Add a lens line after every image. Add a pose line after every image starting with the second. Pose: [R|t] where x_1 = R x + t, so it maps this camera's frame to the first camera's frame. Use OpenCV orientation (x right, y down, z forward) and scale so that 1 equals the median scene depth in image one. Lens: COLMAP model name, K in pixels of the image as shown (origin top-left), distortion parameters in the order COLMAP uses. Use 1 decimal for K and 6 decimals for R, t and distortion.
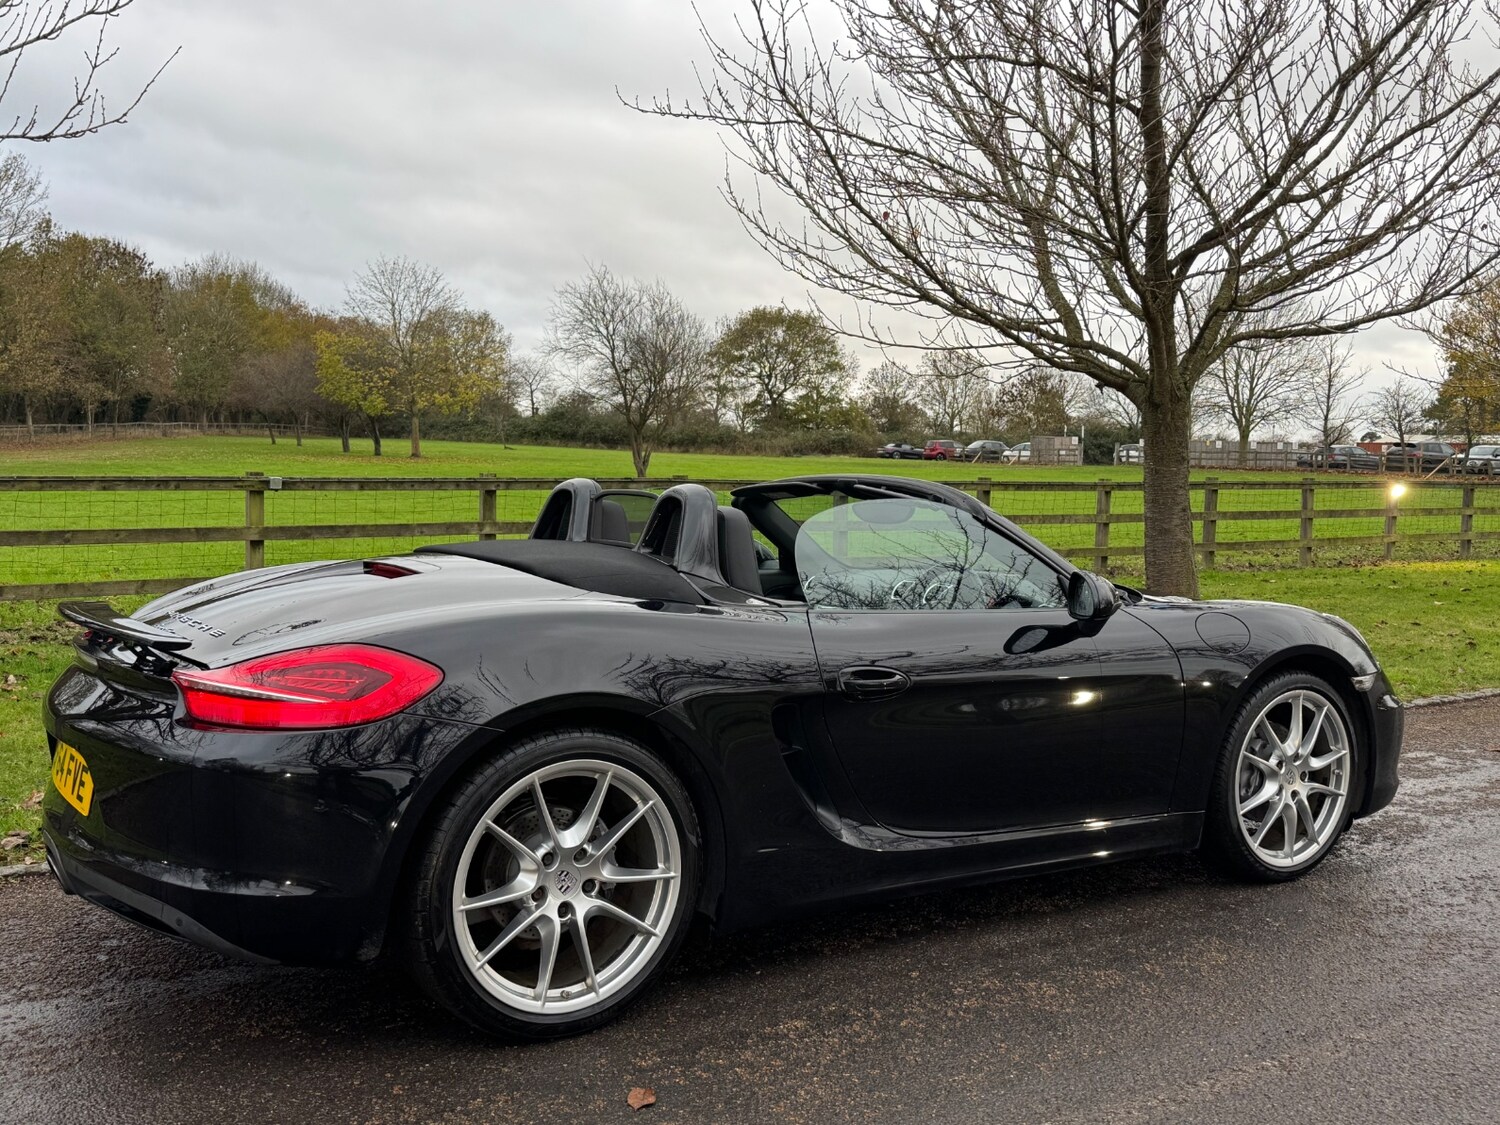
lens RADIAL K [[1451.9, 0, 765.6], [0, 1451.9, 563.2], [0, 0, 1]] dist [0.176980, -0.361870]
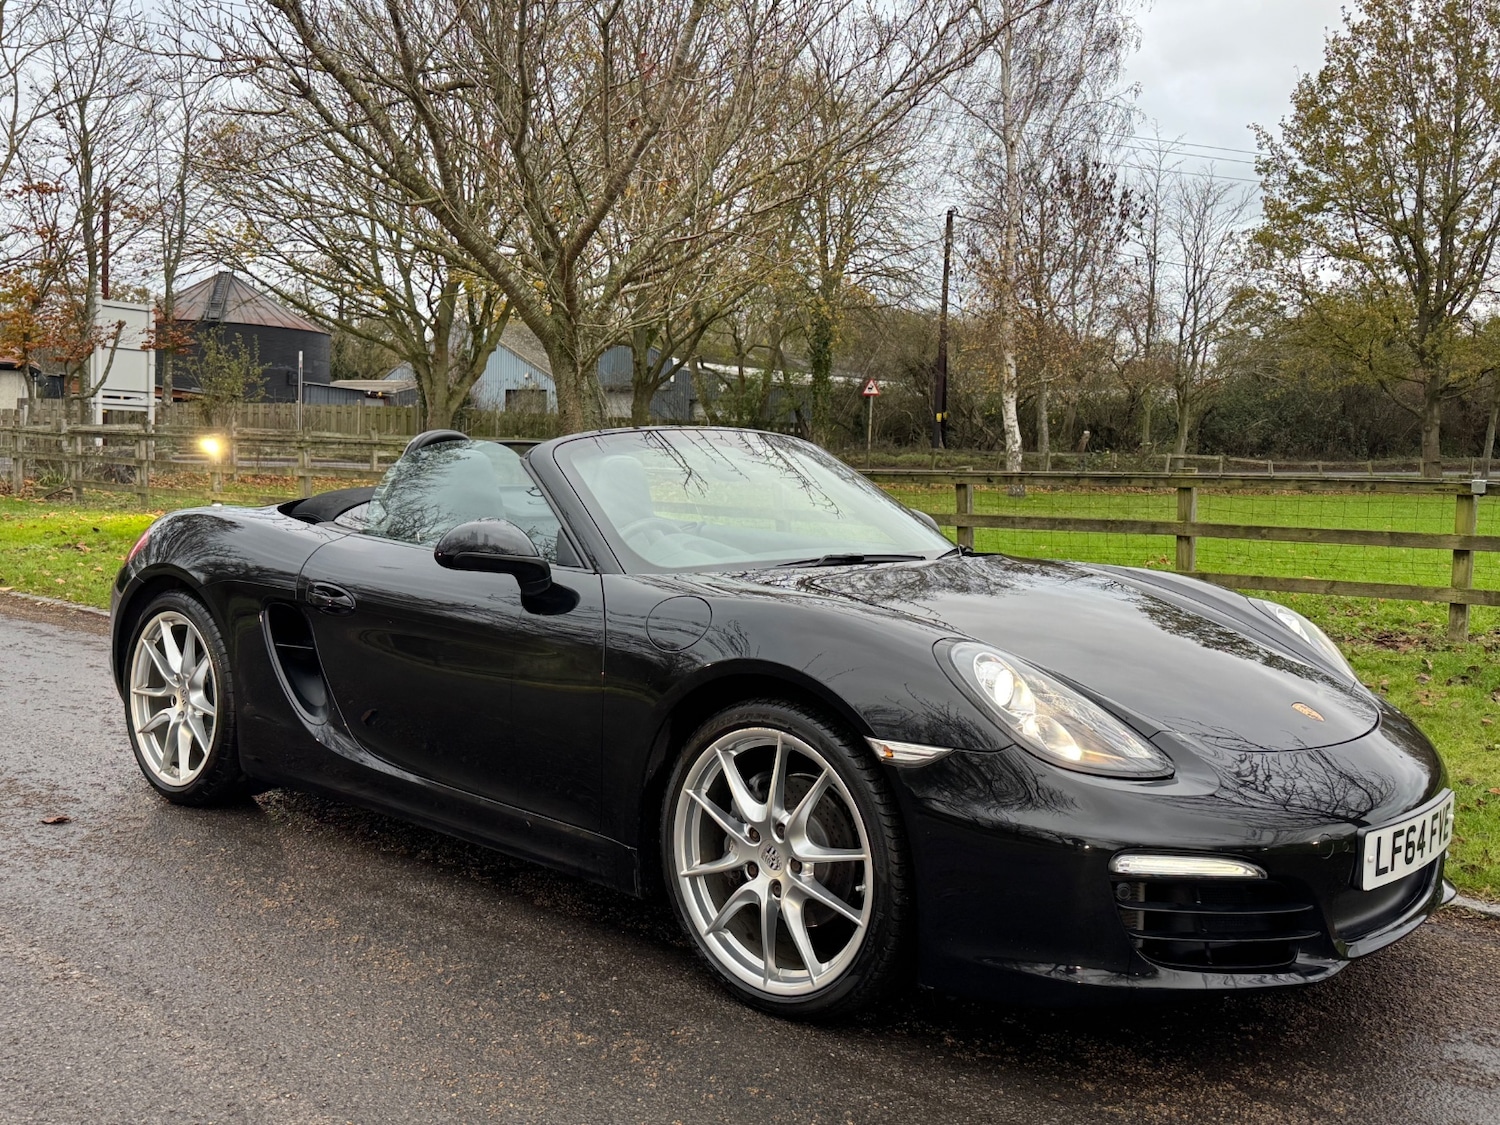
lens RADIAL K [[1456.8, 0, 750.0], [0, 1456.8, 562.5], [0, 0, 1]] dist [0.243692, -0.575842]
pose [[0.258733, 0.062160, -0.963947, 0.442705], [-0.088571, 0.995250, 0.040406, -0.006814], [0.961880, 0.074923, 0.263009, 0.359408]]
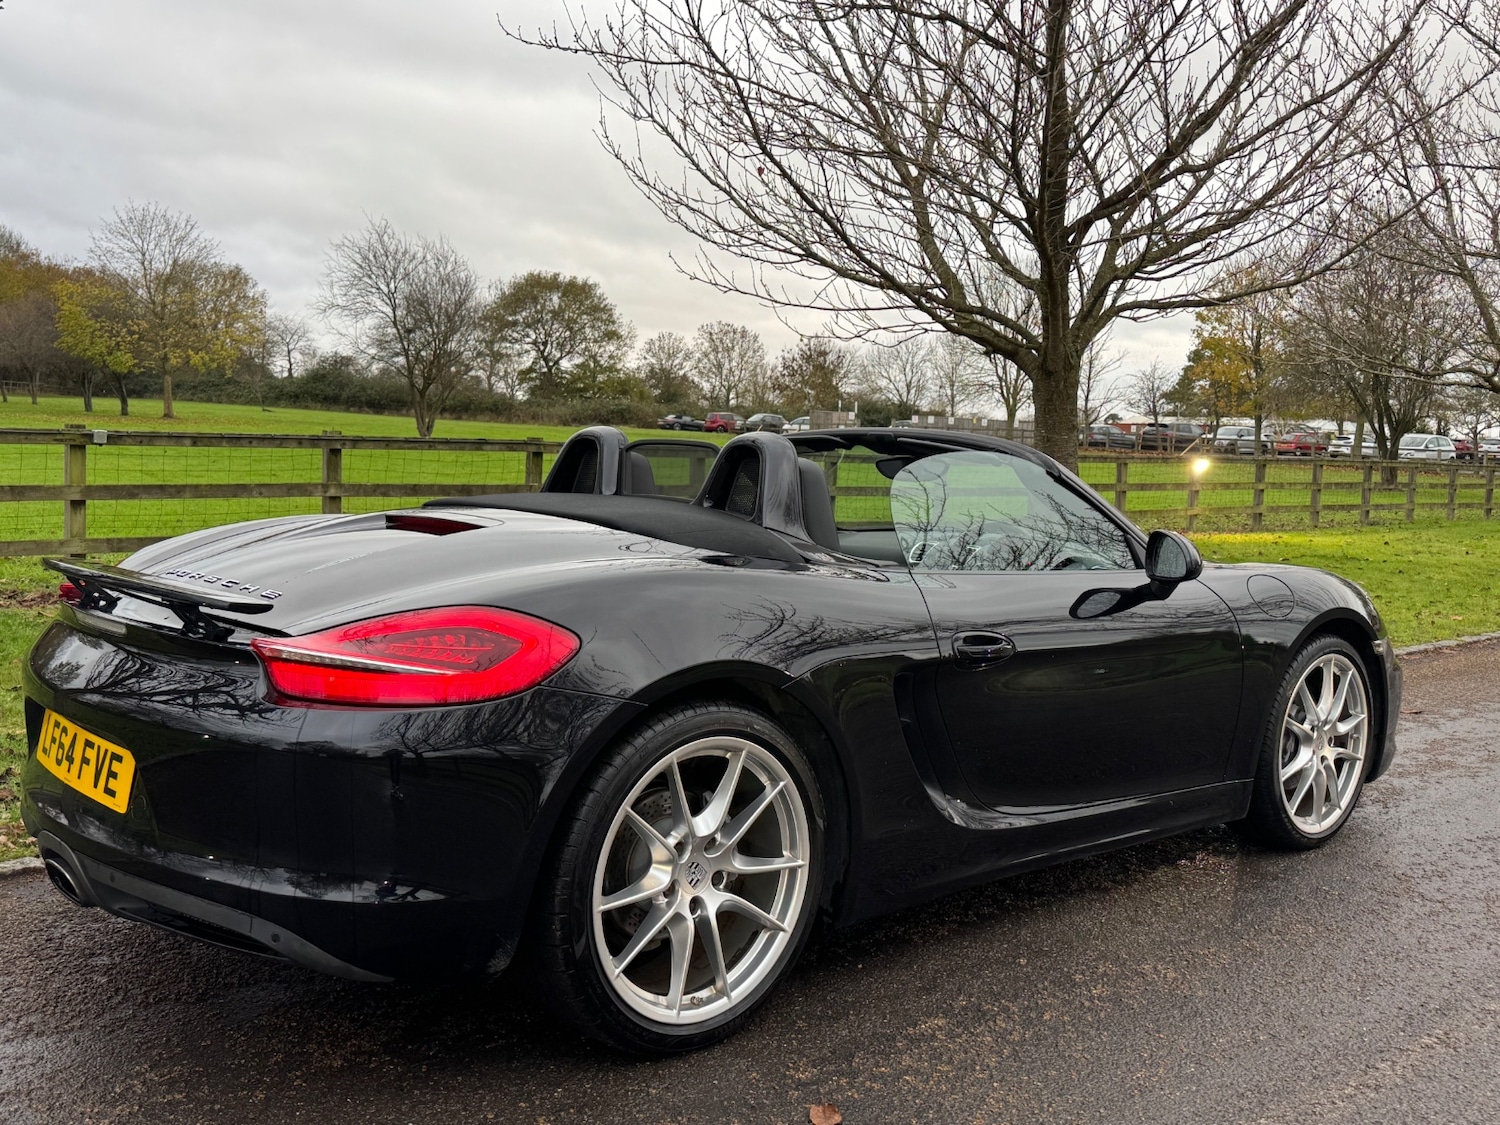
lens RADIAL K [[1454.3, 0, 770.0], [0, 1454.3, 569.4], [0, 0, 1]] dist [0.175615, -0.358640]
pose [[0.987658, 0.001430, 0.156617, -0.072539], [-0.005094, 0.999723, 0.022993, 0.003949], [-0.156541, -0.023507, 0.987392, 0.038964]]
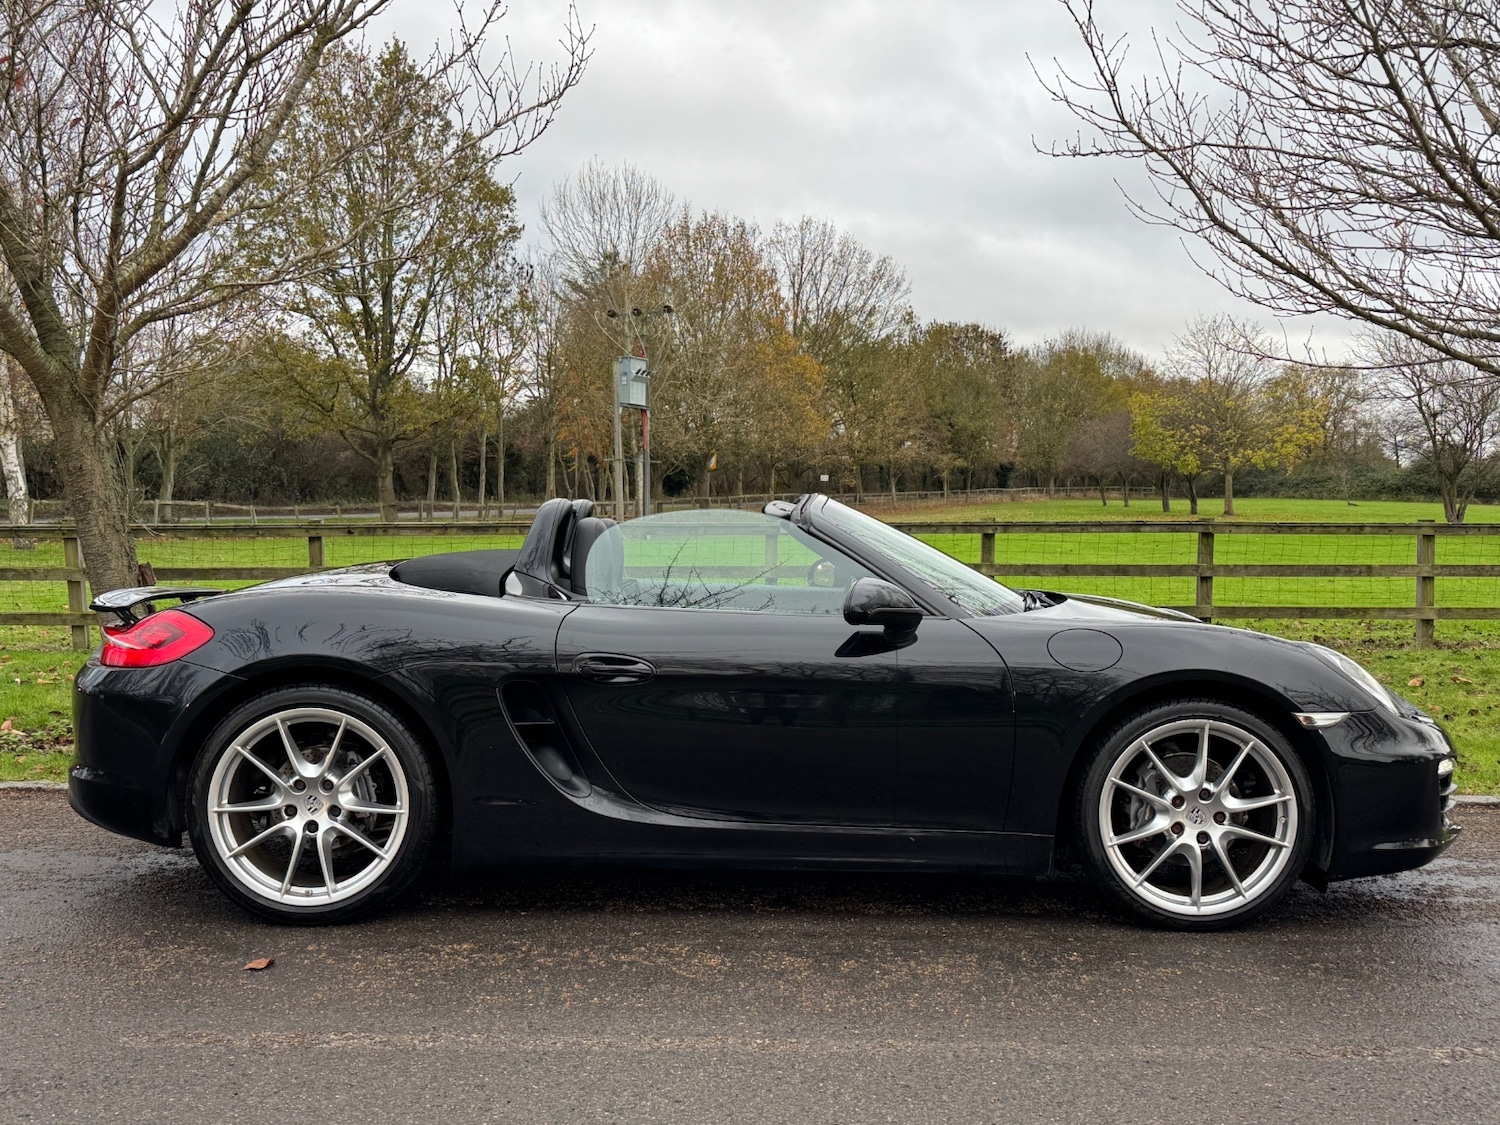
lens RADIAL K [[1451.3, 0, 760.9], [0, 1451.3, 564.8], [0, 0, 1]] dist [0.188347, -0.389884]
pose [[0.841815, 0.007117, -0.539719, 0.277138], [-0.028916, 0.999072, -0.031927, 0.012193], [0.538991, 0.042483, 0.841239, 0.038596]]
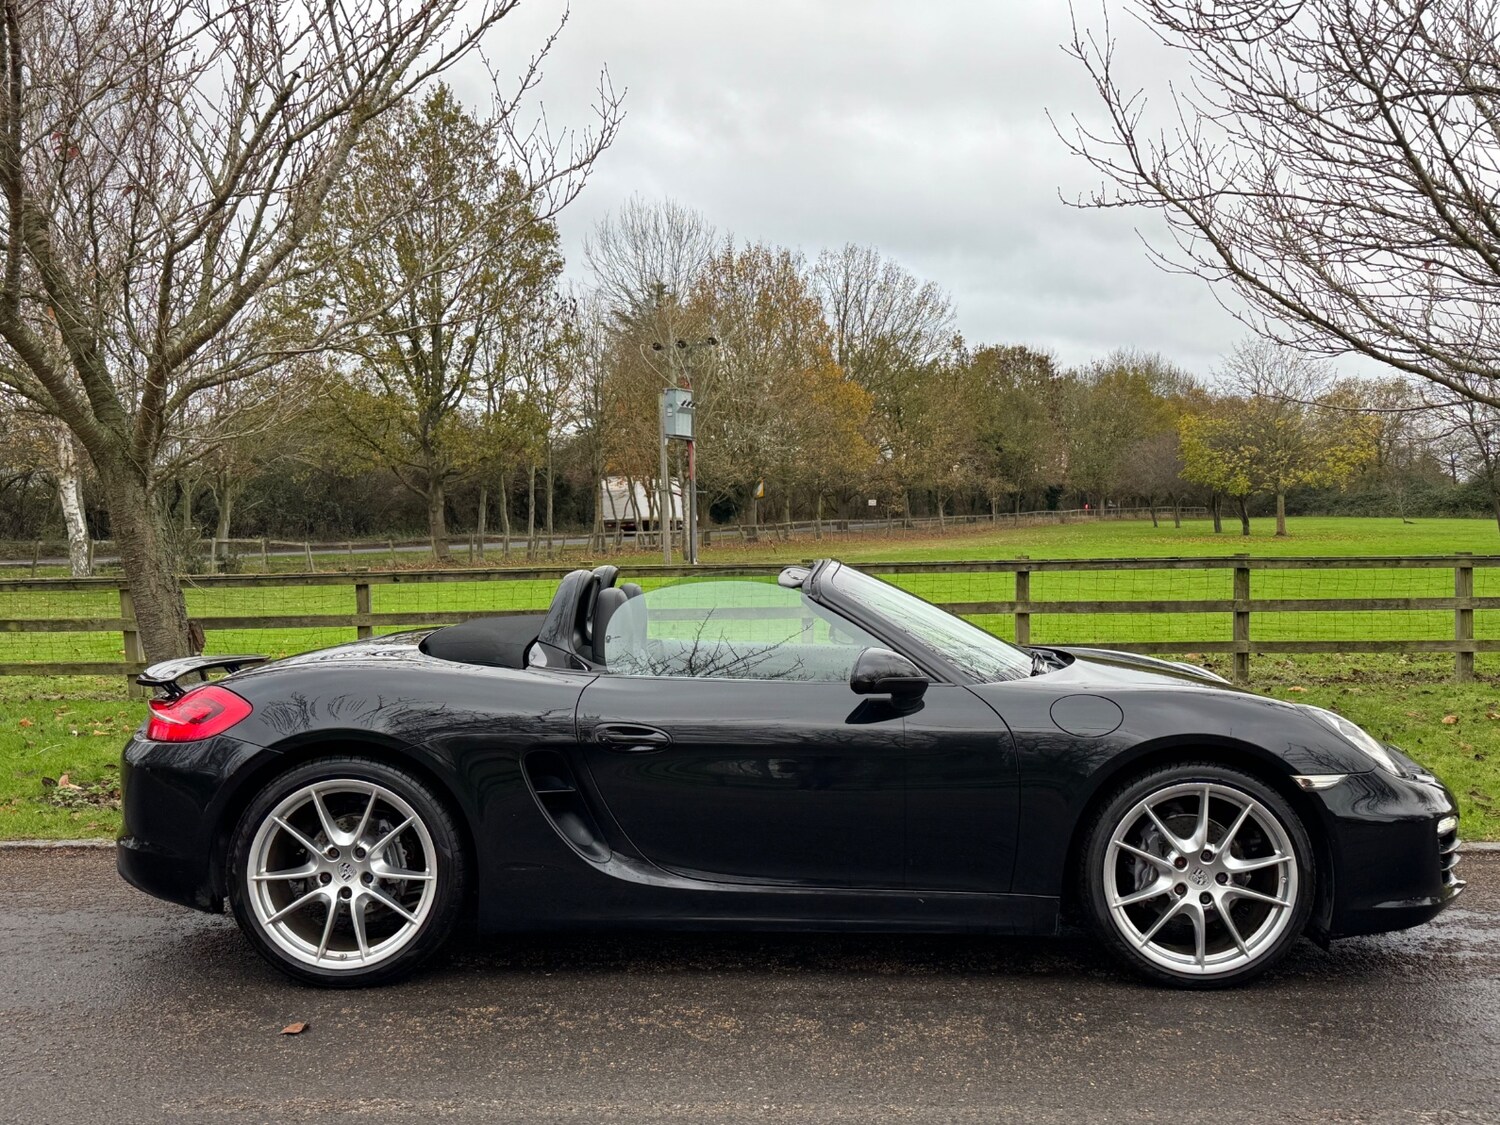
lens RADIAL K [[1451.9, 0, 765.6], [0, 1451.9, 563.2], [0, 0, 1]] dist [0.176980, -0.361870]
pose [[0.824683, -0.013870, -0.565426, 0.295404], [-0.017076, 0.998633, -0.049402, -0.000905], [0.565338, 0.050397, 0.823318, 0.030586]]
